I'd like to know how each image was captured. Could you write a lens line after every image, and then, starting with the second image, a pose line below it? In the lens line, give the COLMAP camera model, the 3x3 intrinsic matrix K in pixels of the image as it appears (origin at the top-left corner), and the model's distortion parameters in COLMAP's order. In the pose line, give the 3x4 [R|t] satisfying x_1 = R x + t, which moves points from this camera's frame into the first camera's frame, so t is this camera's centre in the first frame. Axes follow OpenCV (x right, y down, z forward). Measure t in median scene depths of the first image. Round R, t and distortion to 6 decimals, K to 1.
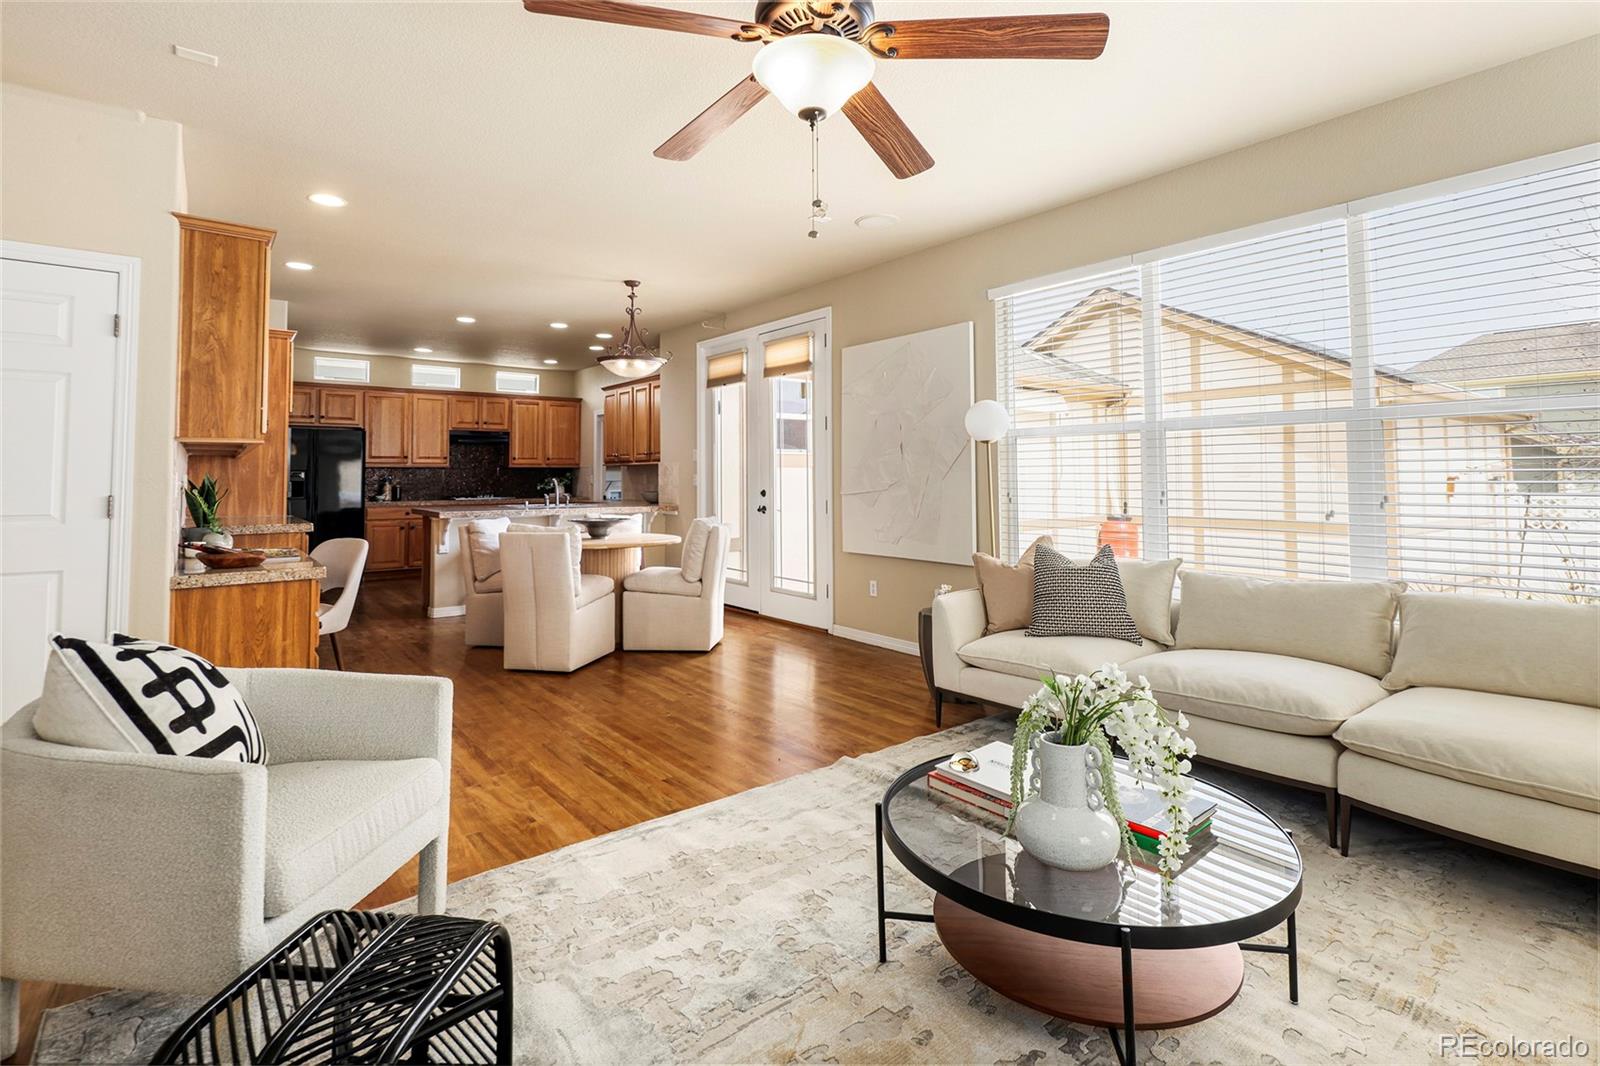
lens RADIAL K [[785.5, 0, 801.6], [0, 785.5, 436.7], [0, 0, 1]] dist [-0.000733, -0.000211]
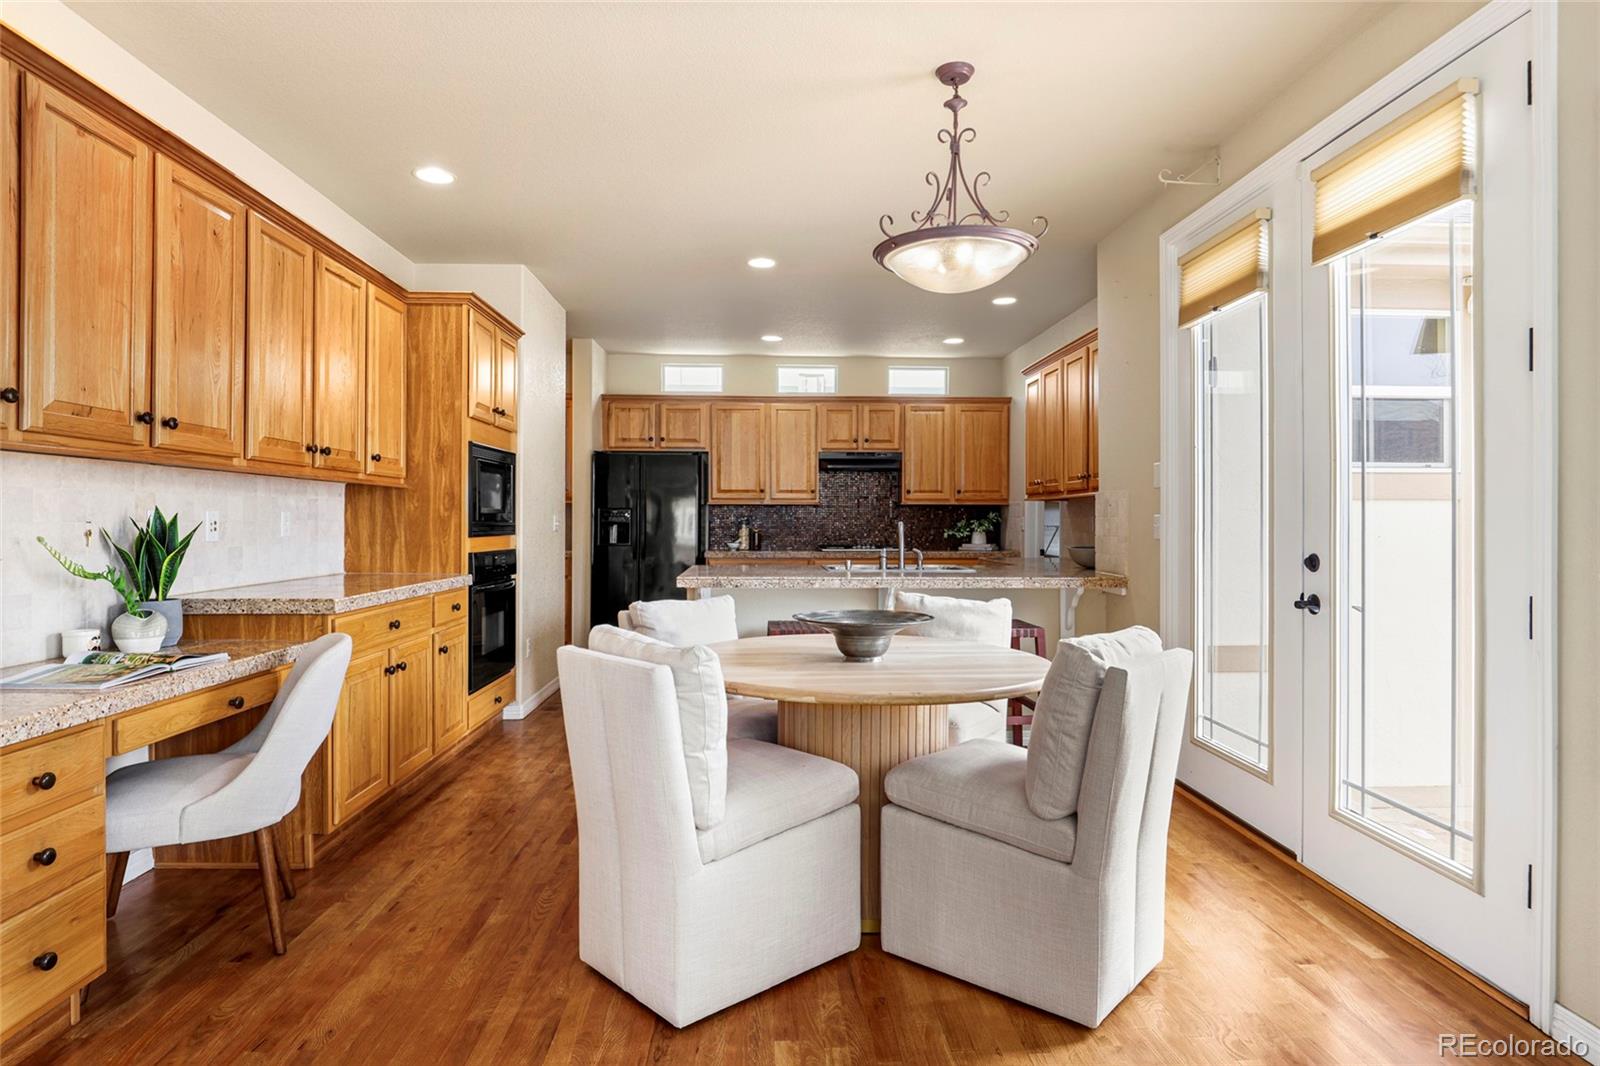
lens RADIAL K [[881.5, 0, 799.9], [0, 881.5, 519.5], [0, 0, 1]] dist [-0.002111, 0.000739]
pose [[0.813740, 0.006667, -0.581191, -0.000653], [0.023031, 0.998779, 0.043704, 0.020641], [0.580773, -0.048949, 0.812593, 0.408516]]
